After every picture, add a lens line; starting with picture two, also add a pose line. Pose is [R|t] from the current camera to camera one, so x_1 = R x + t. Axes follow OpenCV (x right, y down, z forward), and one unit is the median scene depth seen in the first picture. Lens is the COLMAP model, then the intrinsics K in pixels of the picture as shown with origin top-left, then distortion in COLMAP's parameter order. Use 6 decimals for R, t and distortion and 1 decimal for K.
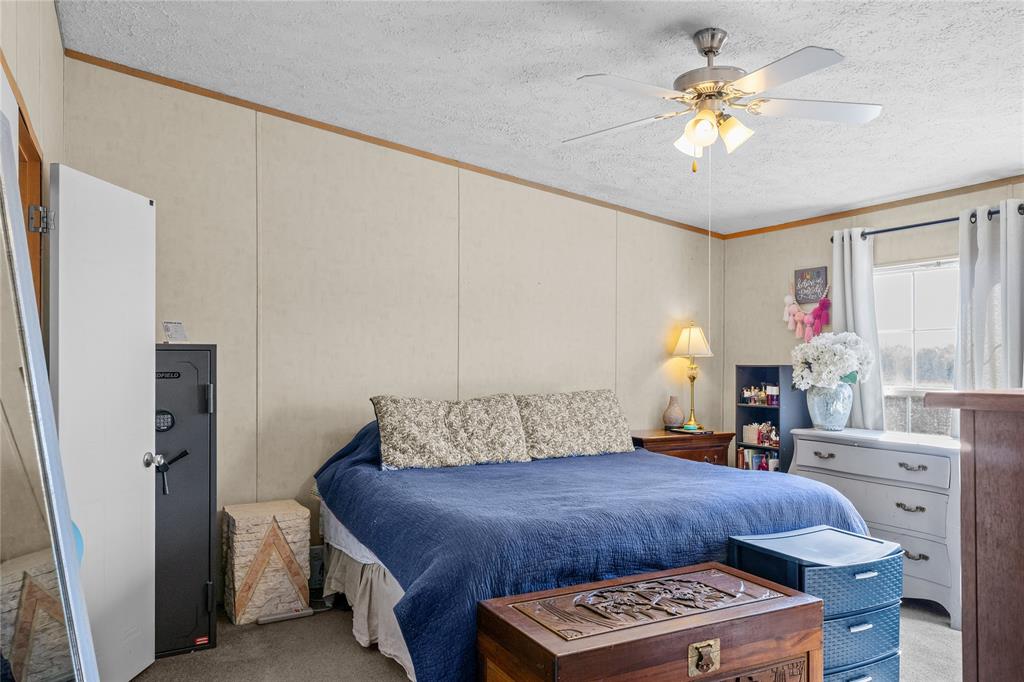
lens RADIAL K [[753.1, 0, 511.4], [0, 753.1, 351.5], [0, 0, 1]] dist [0.005846, 0.001734]
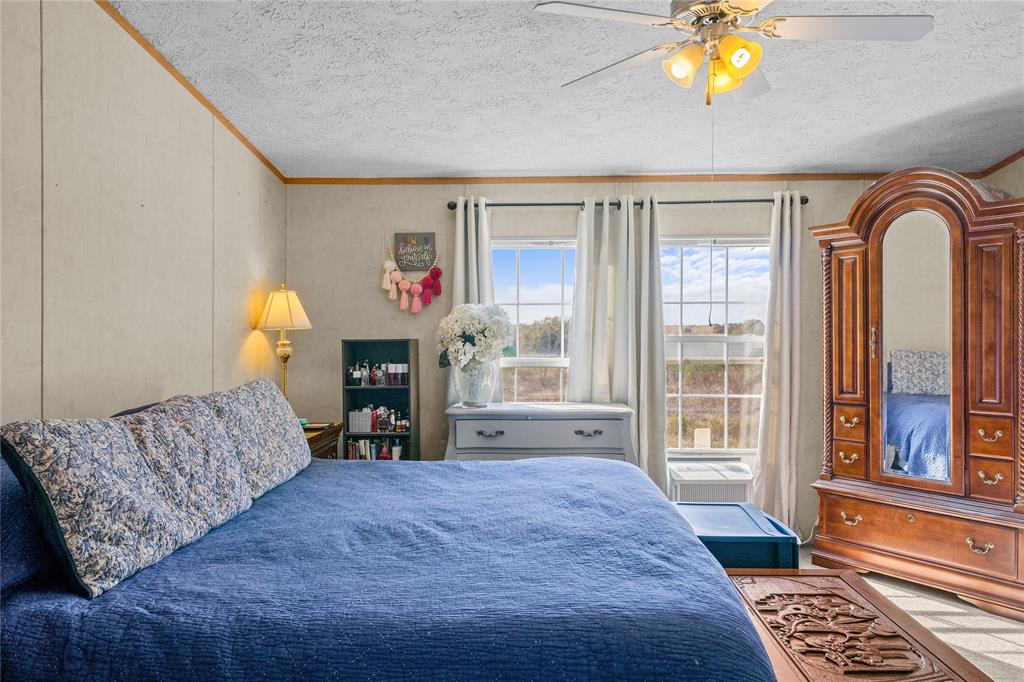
lens RADIAL K [[737.3, 0, 522.9], [0, 737.3, 341.1], [0, 0, 1]] dist [0.004972, 0.000483]
pose [[0.478313, -0.014781, 0.878065, -0.333317], [-0.004036, 0.999811, 0.019029, 0.003527], [-0.878180, -0.012645, 0.478163, 0.465100]]
